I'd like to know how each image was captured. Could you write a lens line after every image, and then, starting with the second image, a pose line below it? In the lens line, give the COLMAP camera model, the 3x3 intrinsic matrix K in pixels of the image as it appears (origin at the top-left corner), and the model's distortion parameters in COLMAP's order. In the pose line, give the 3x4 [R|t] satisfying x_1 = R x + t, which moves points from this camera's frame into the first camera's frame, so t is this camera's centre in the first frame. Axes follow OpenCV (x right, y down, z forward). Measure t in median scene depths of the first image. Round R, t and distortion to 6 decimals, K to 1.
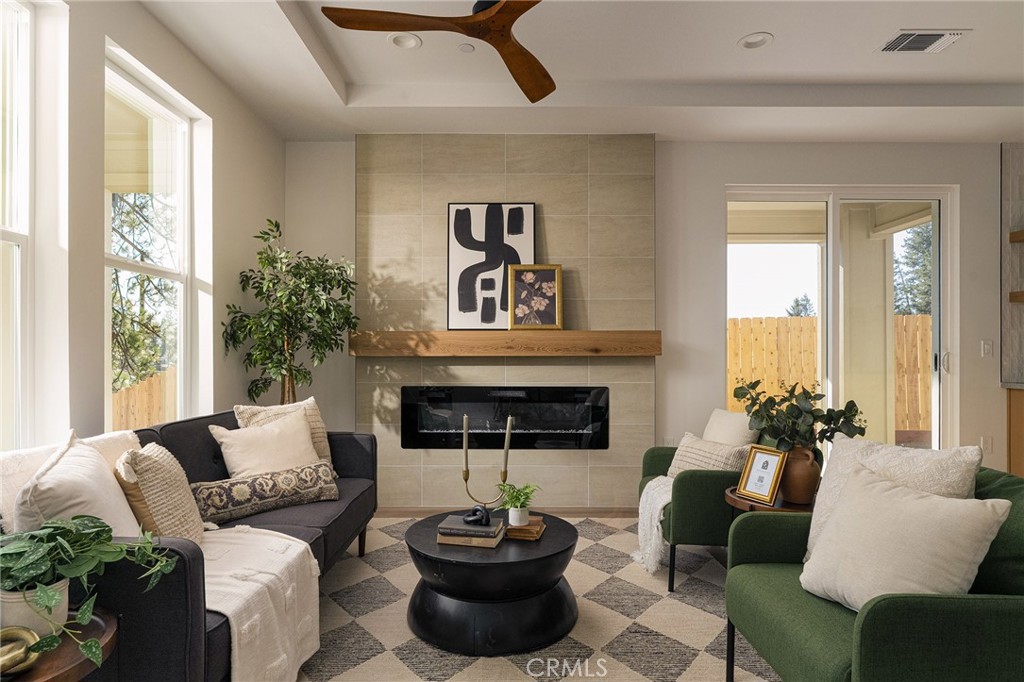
lens RADIAL K [[573.7, 0, 515.6], [0, 573.7, 350.8], [0, 0, 1]] dist [-0.001798, 0.002690]
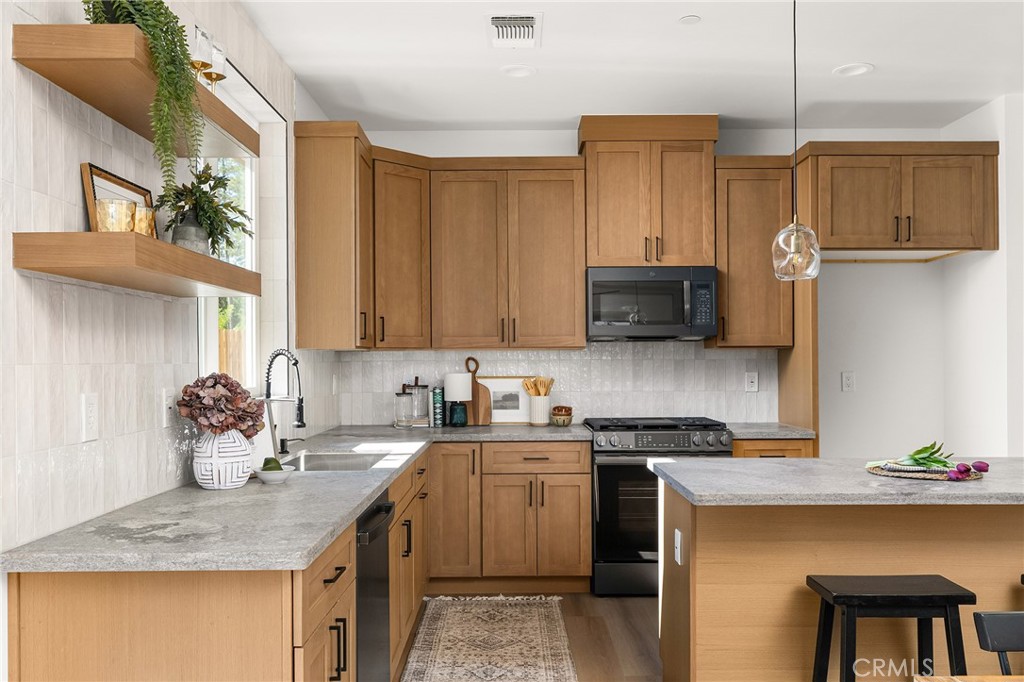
lens RADIAL K [[846.9, 0, 512.1], [0, 846.9, 356.0], [0, 0, 1]] dist [0.000530, 0.009766]
pose [[0.008703, 0.003500, 0.999956, 0.577284], [-0.000499, 0.999994, -0.003496, -0.051886], [-0.999962, -0.000469, 0.008704, 0.991849]]
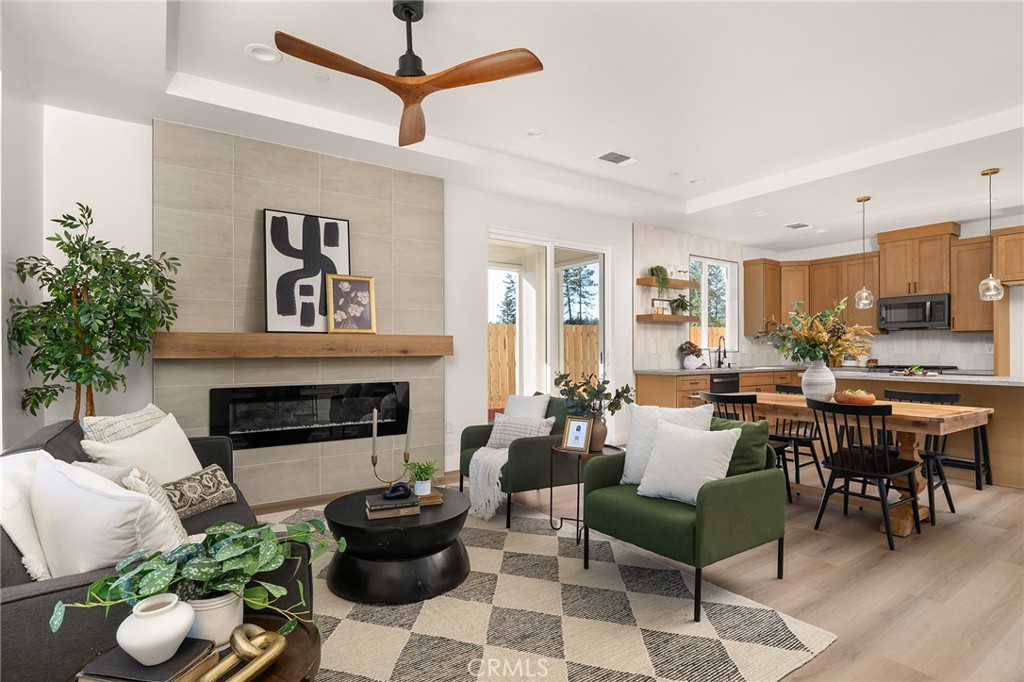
lens RADIAL K [[512.0, 0, 516.3], [0, 512.0, 349.5], [0, 0, 1]] dist [-0.003889, 0.000935]
pose [[0.824664, -0.000818, 0.565622, -0.336569], [-0.000408, 0.999998, 0.002041, -0.008997], [-0.565623, -0.001914, 0.824662, -0.018081]]
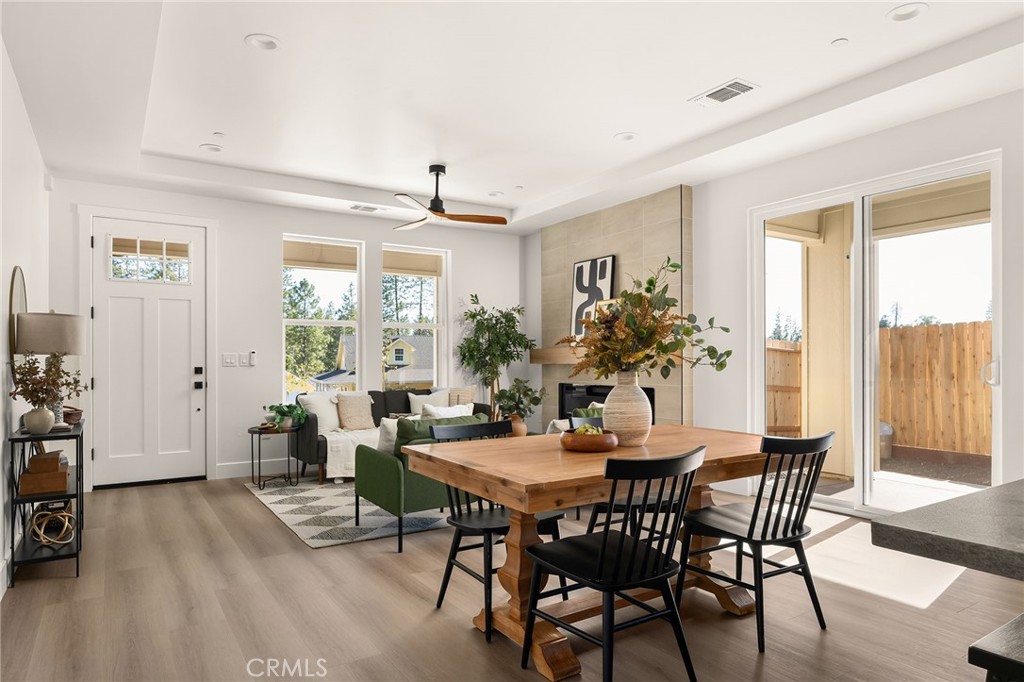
lens RADIAL K [[631.5, 0, 514.2], [0, 631.5, 351.8], [0, 0, 1]] dist [0.004321, -0.004496]
pose [[0.538314, -0.013010, -0.842644, 1.538290], [0.007621, 0.999915, -0.010570, -0.008125], [0.842710, -0.000732, 0.538368, -0.045523]]
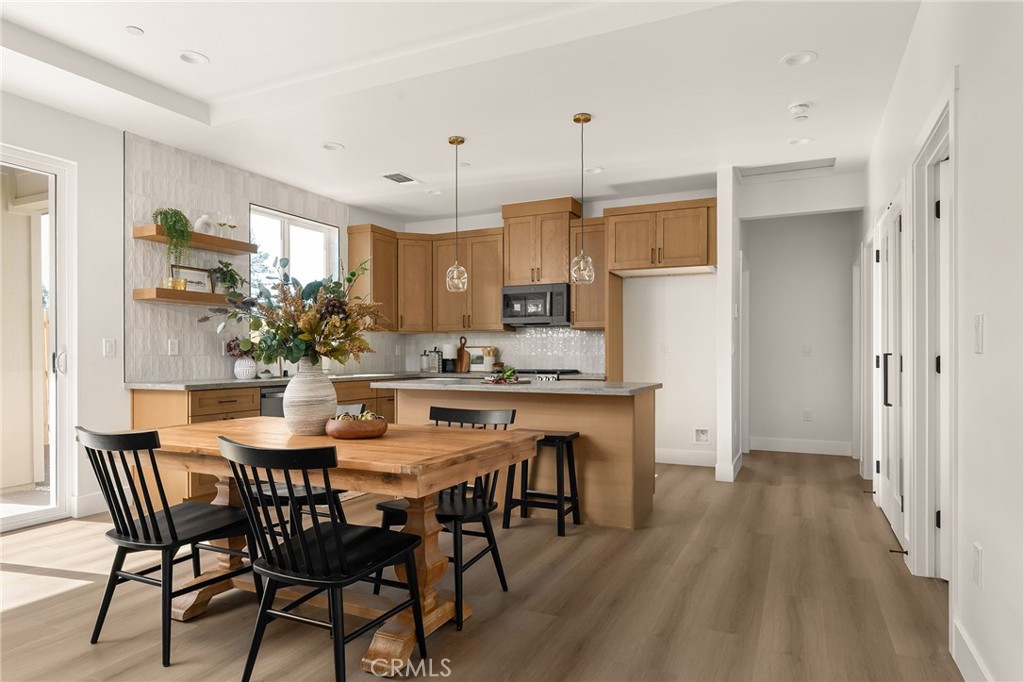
lens RADIAL K [[608.6, 0, 511.1], [0, 608.6, 358.8], [0, 0, 1]] dist [0.002011, -0.003676]
pose [[0.434183, -0.005725, 0.900806, 0.282651], [-0.003068, 0.999965, 0.007834, 0.007015], [-0.900819, -0.006165, 0.434150, -0.025785]]
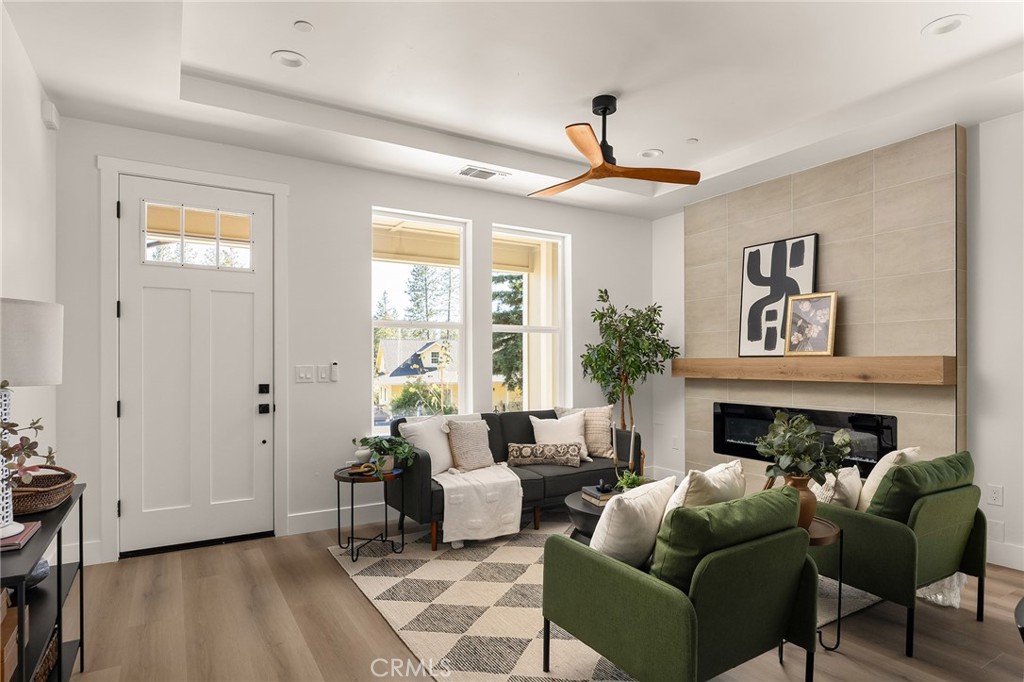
lens RADIAL K [[573.7, 0, 515.2], [0, 573.7, 358.3], [0, 0, 1]] dist [-0.001798, 0.002690]
pose [[0.515269, -0.005751, -0.857009, 0.820228], [0.004294, 0.999982, -0.004129, -0.038213], [0.857018, -0.001552, 0.515284, -0.000874]]
